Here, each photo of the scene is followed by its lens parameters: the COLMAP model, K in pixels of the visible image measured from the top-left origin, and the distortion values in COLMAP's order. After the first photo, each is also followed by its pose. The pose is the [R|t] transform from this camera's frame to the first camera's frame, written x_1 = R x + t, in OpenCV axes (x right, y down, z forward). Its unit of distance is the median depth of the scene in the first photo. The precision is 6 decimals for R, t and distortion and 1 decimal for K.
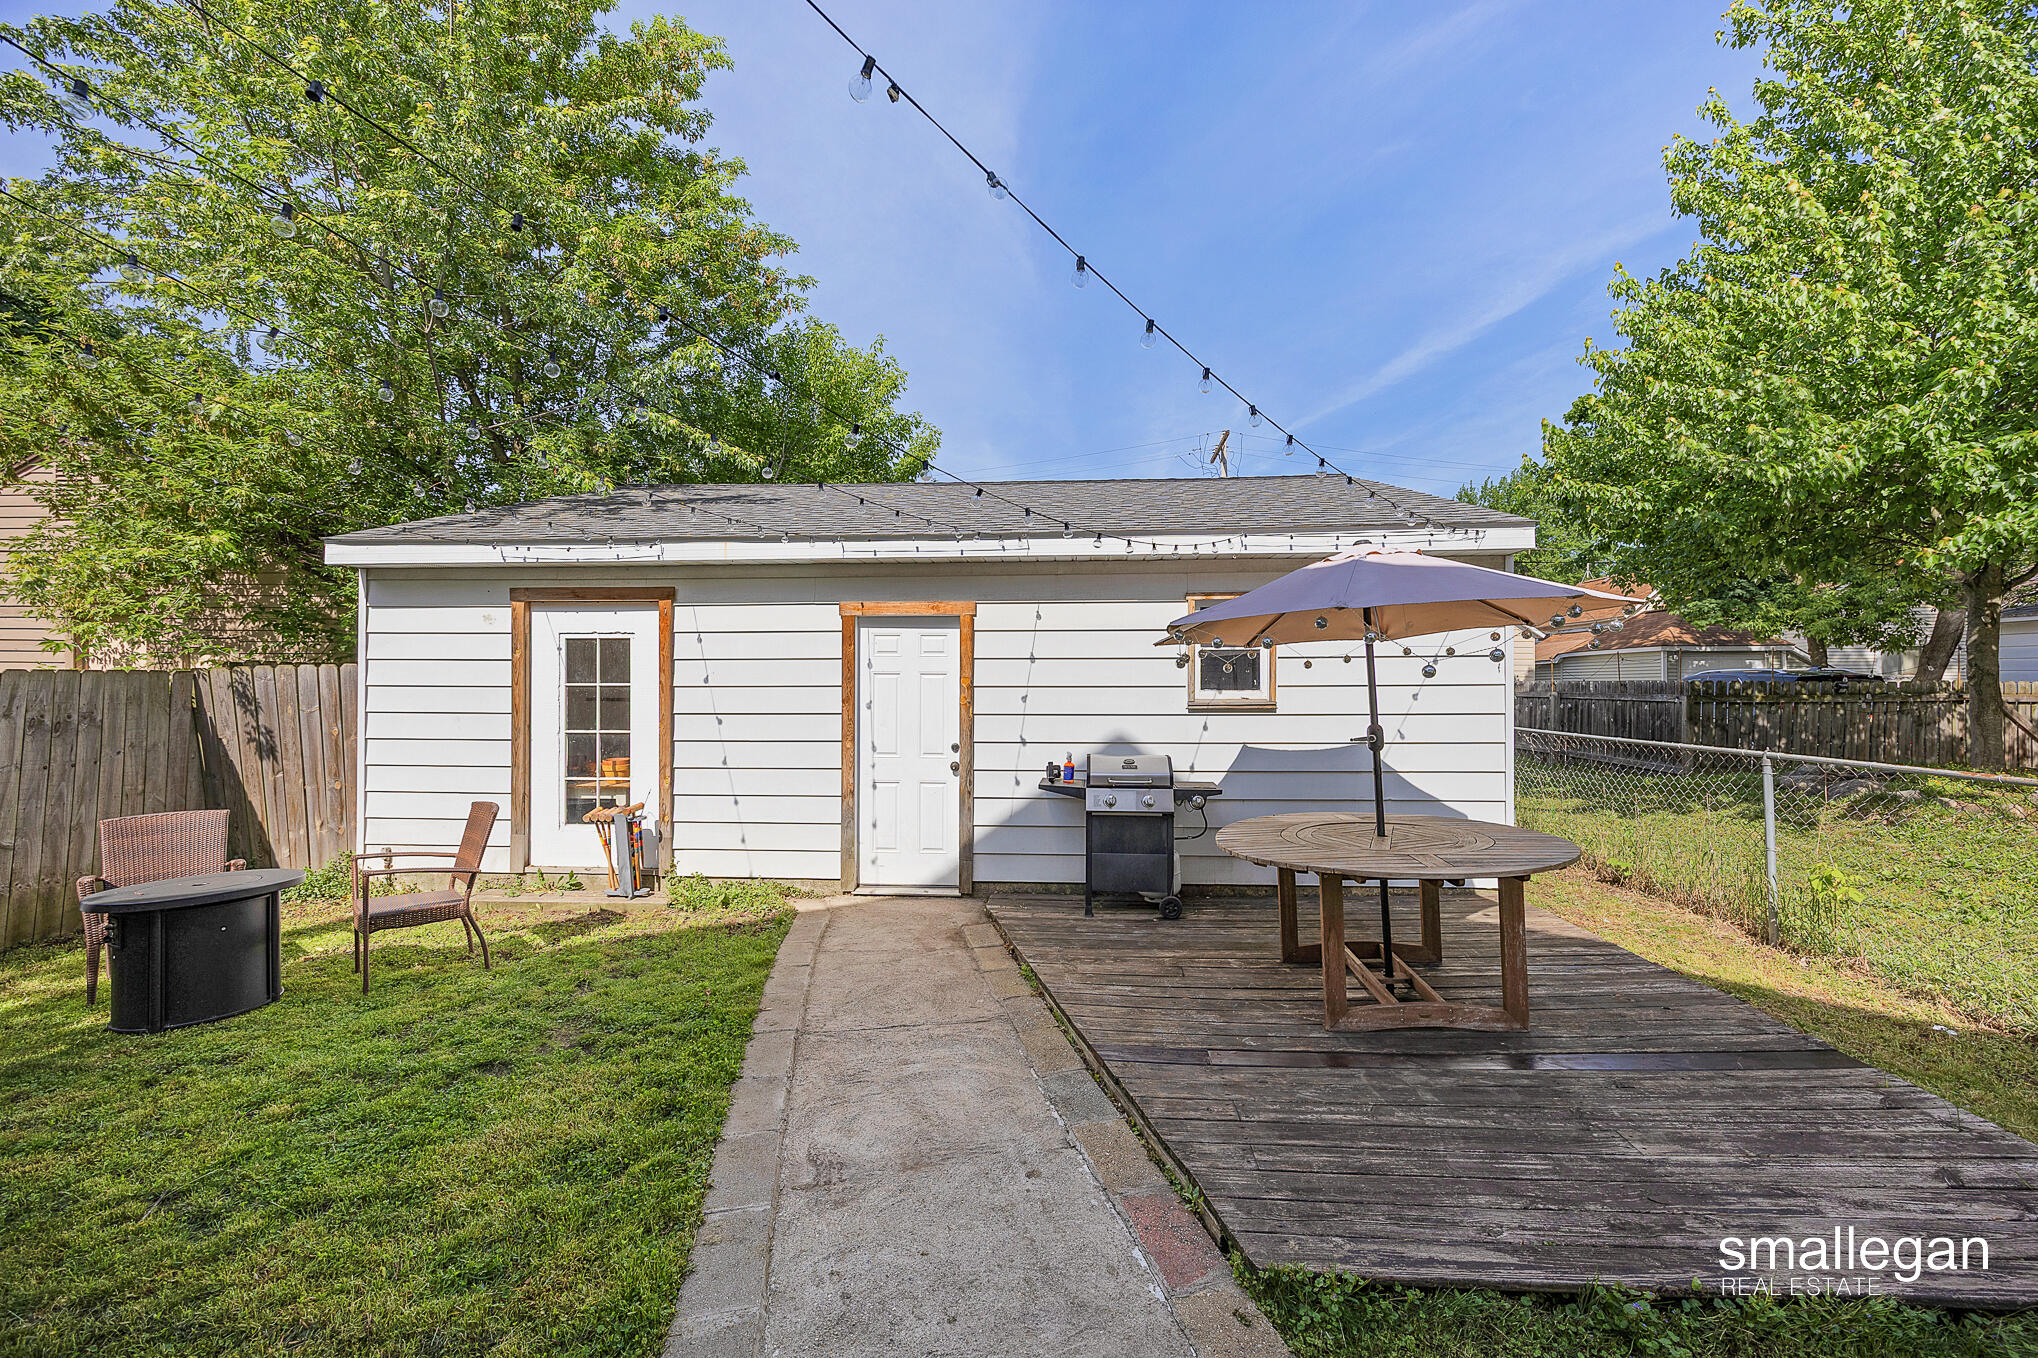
lens RADIAL K [[789.9, 0, 1019.0], [0, 789.9, 679.0], [0, 0, 1]] dist [-0.002121, -0.000267]
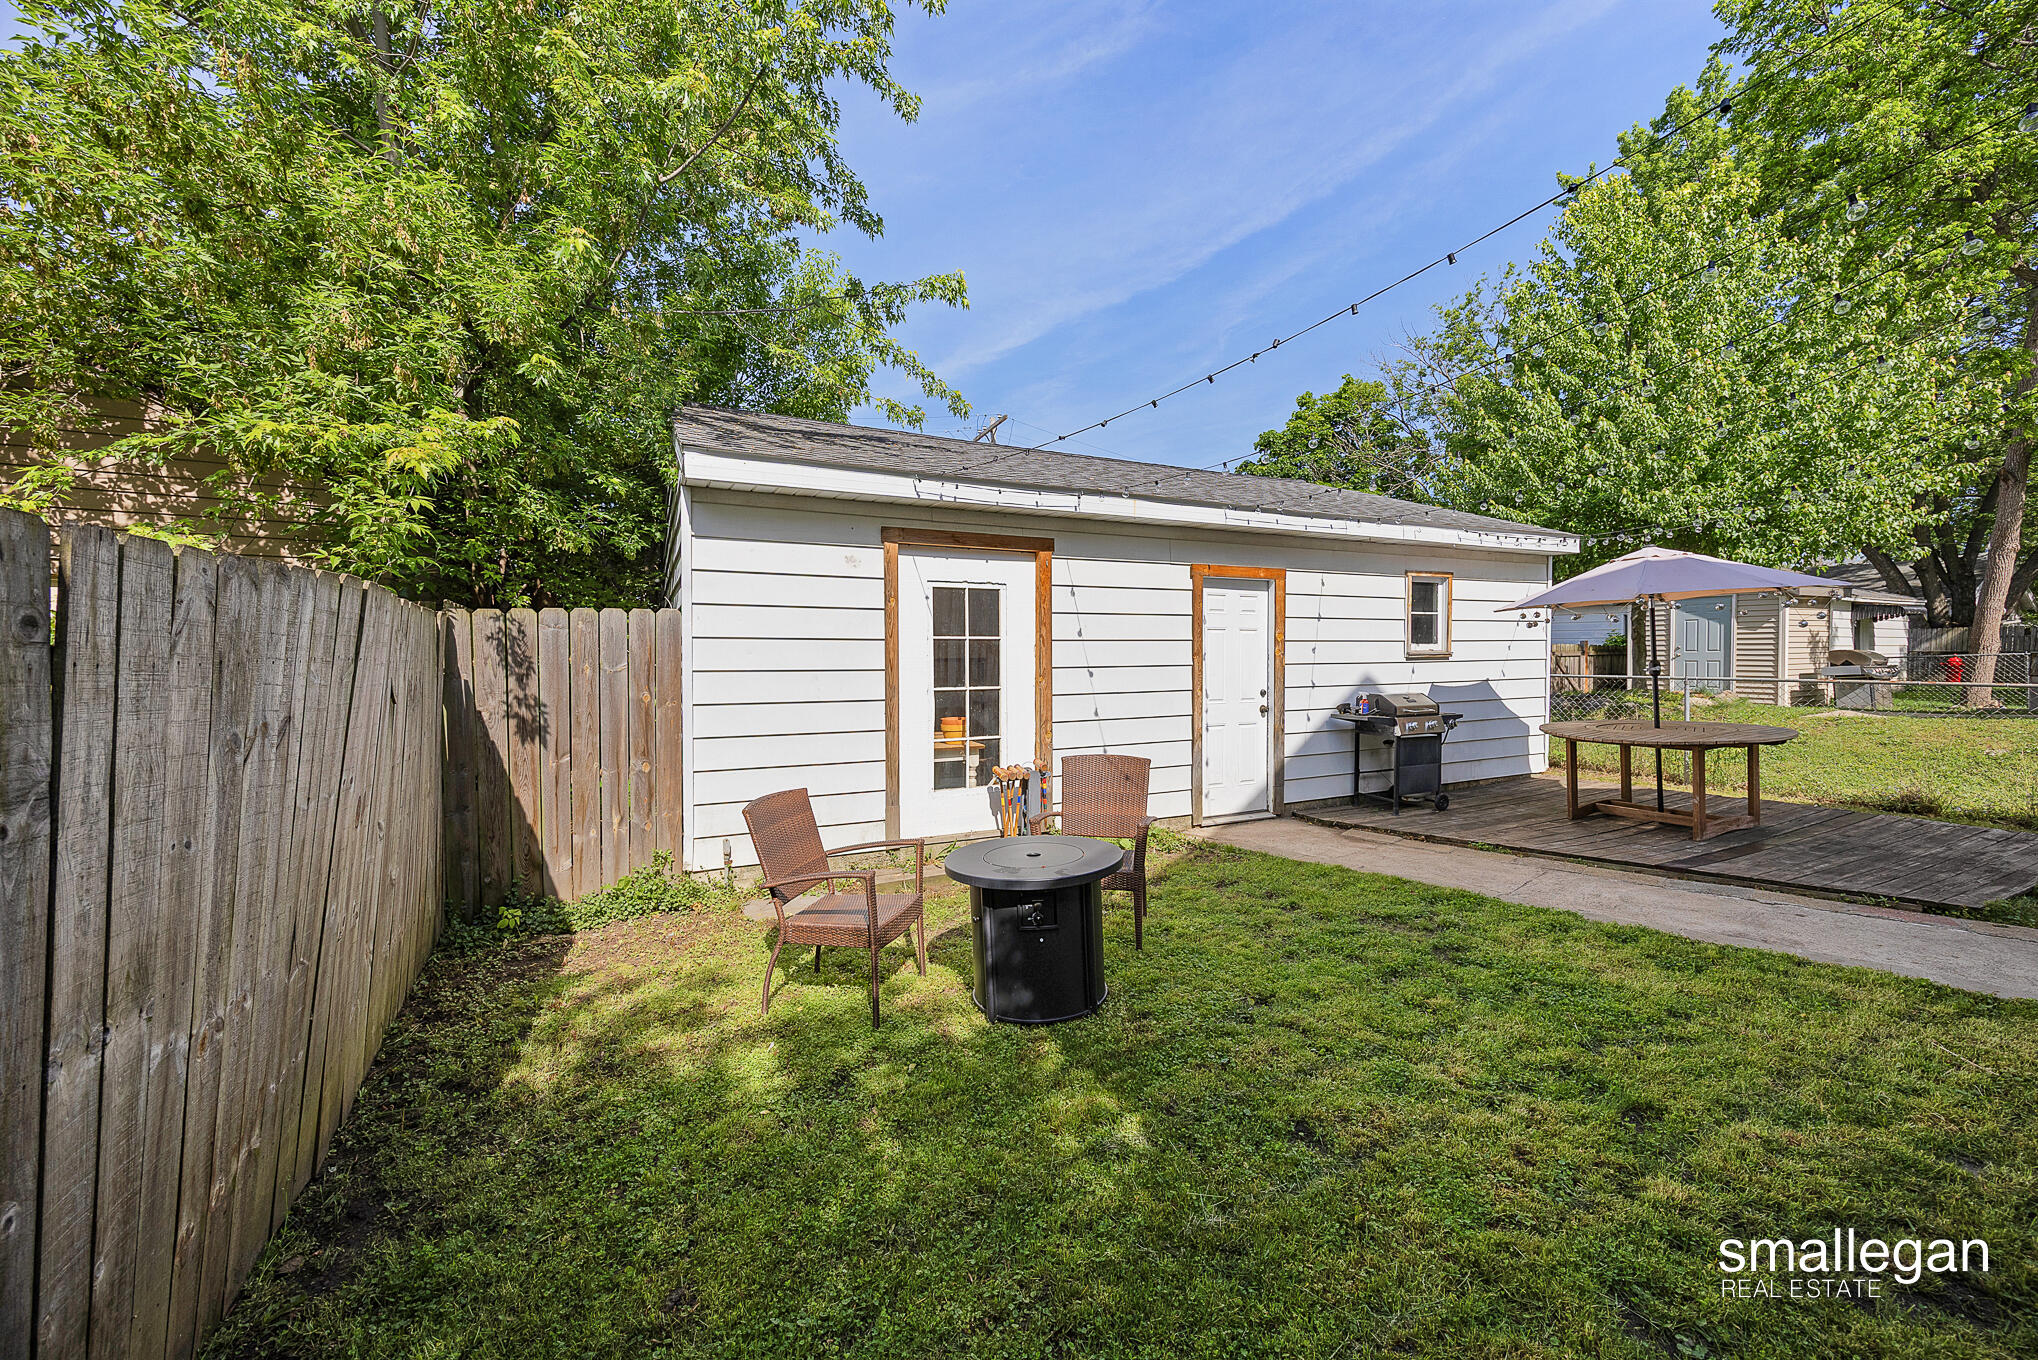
lens RADIAL K [[789.9, 0, 1019.0], [0, 789.9, 680.0], [0, 0, 1]] dist [-0.002121, -0.000267]
pose [[0.864286, -0.020061, 0.502601, -0.997328], [0.000675, 0.999250, 0.038724, 0.022211], [-0.503001, -0.033129, 0.863651, 0.172319]]
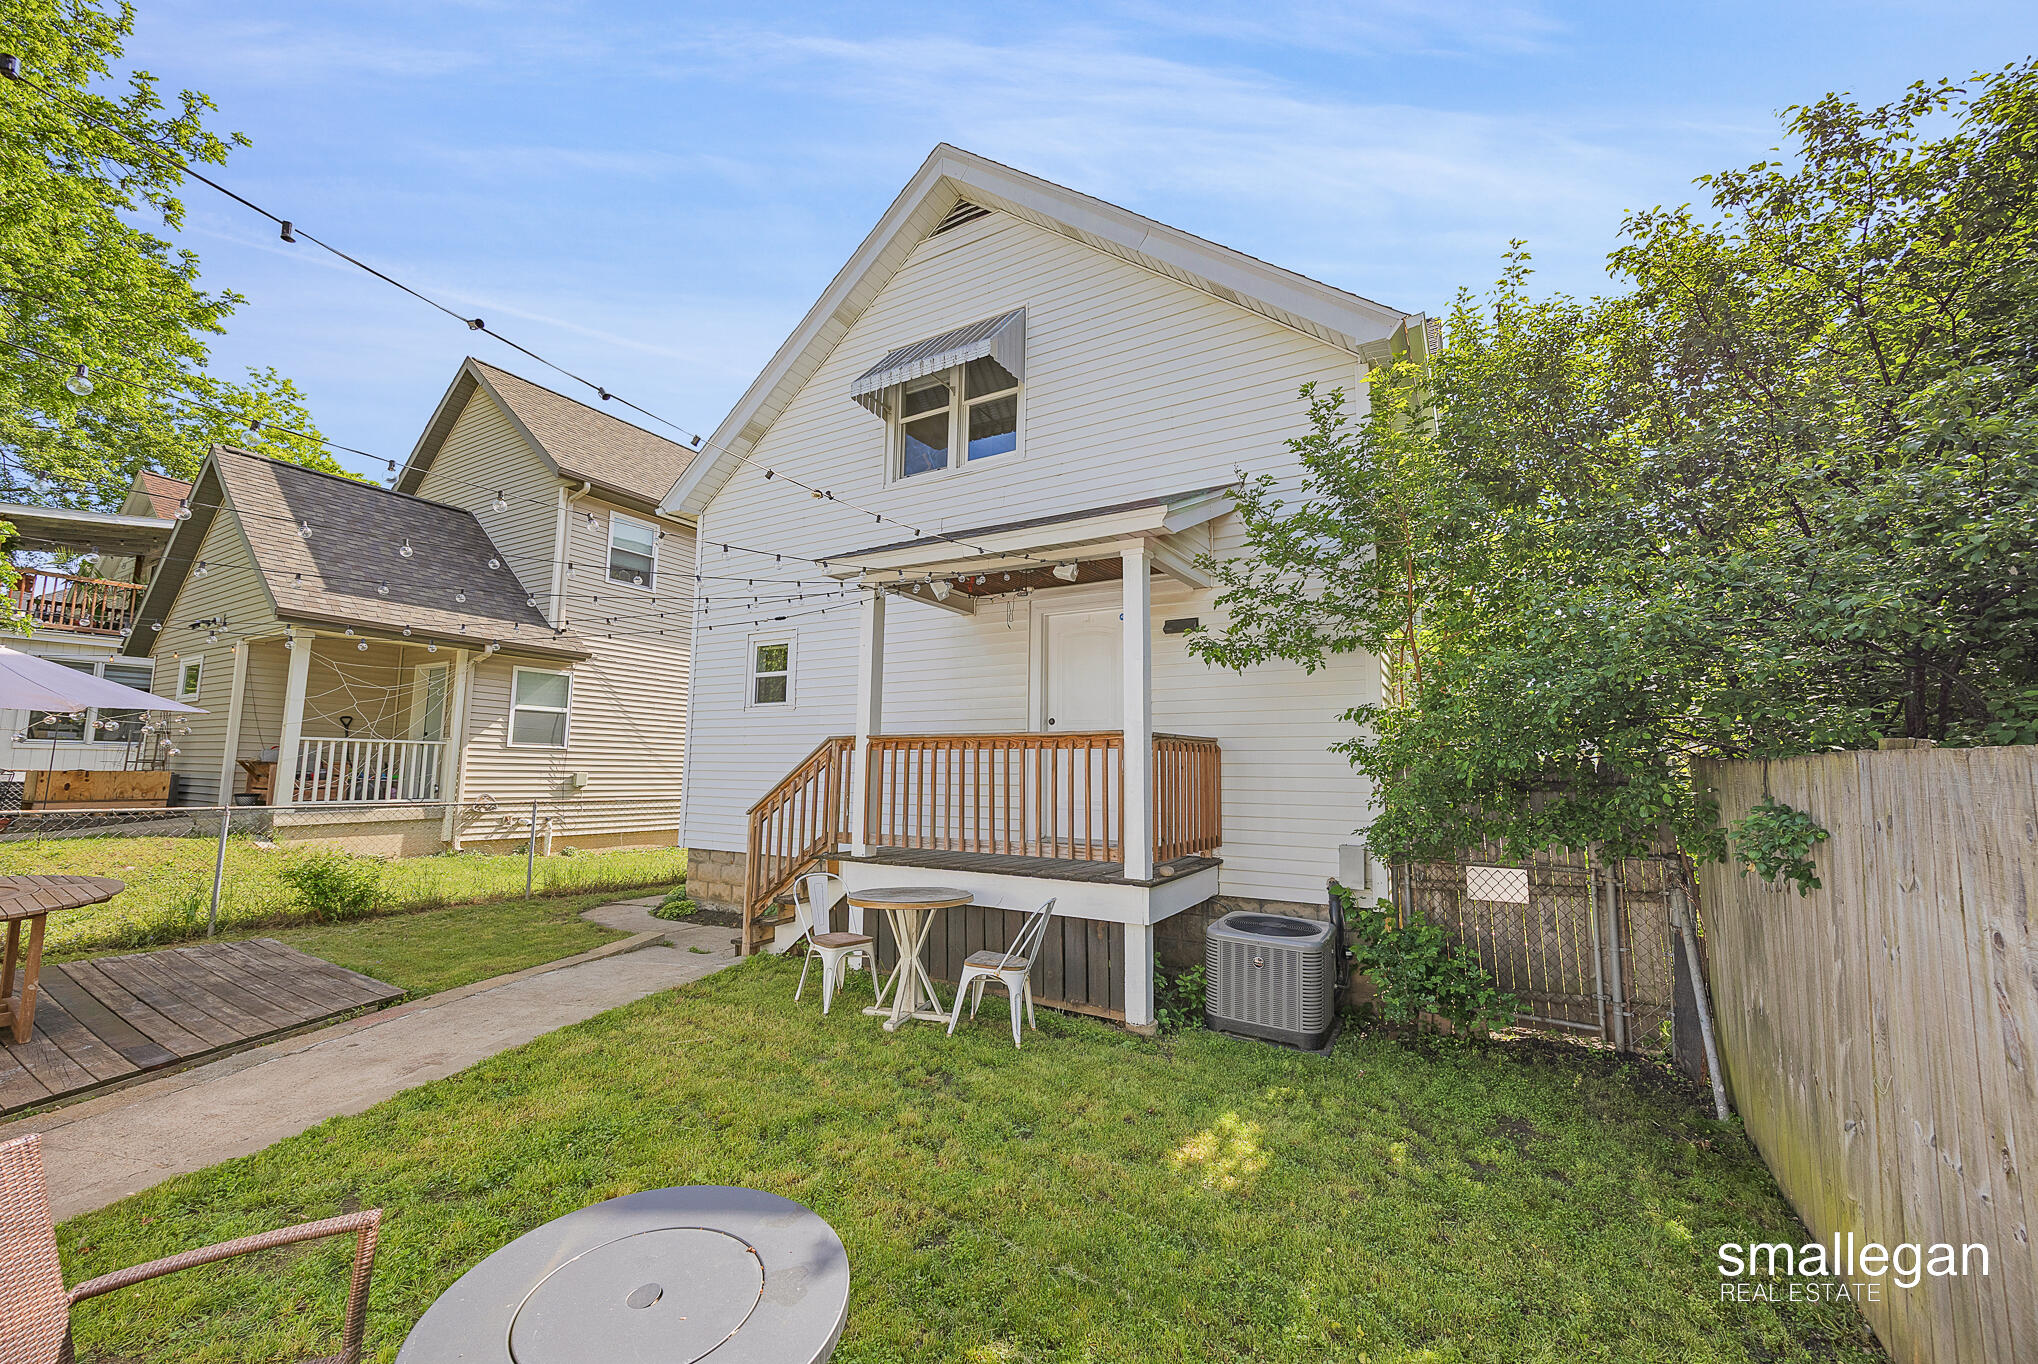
lens RADIAL K [[789.9, 0, 1019.0], [0, 789.9, 682.0], [0, 0, 1]] dist [-0.002121, -0.000267]
pose [[-0.891439, 0.041622, 0.451225, -0.936042], [-0.014615, 0.992614, -0.120434, 0.003434], [-0.452904, -0.113954, -0.884247, 0.859408]]
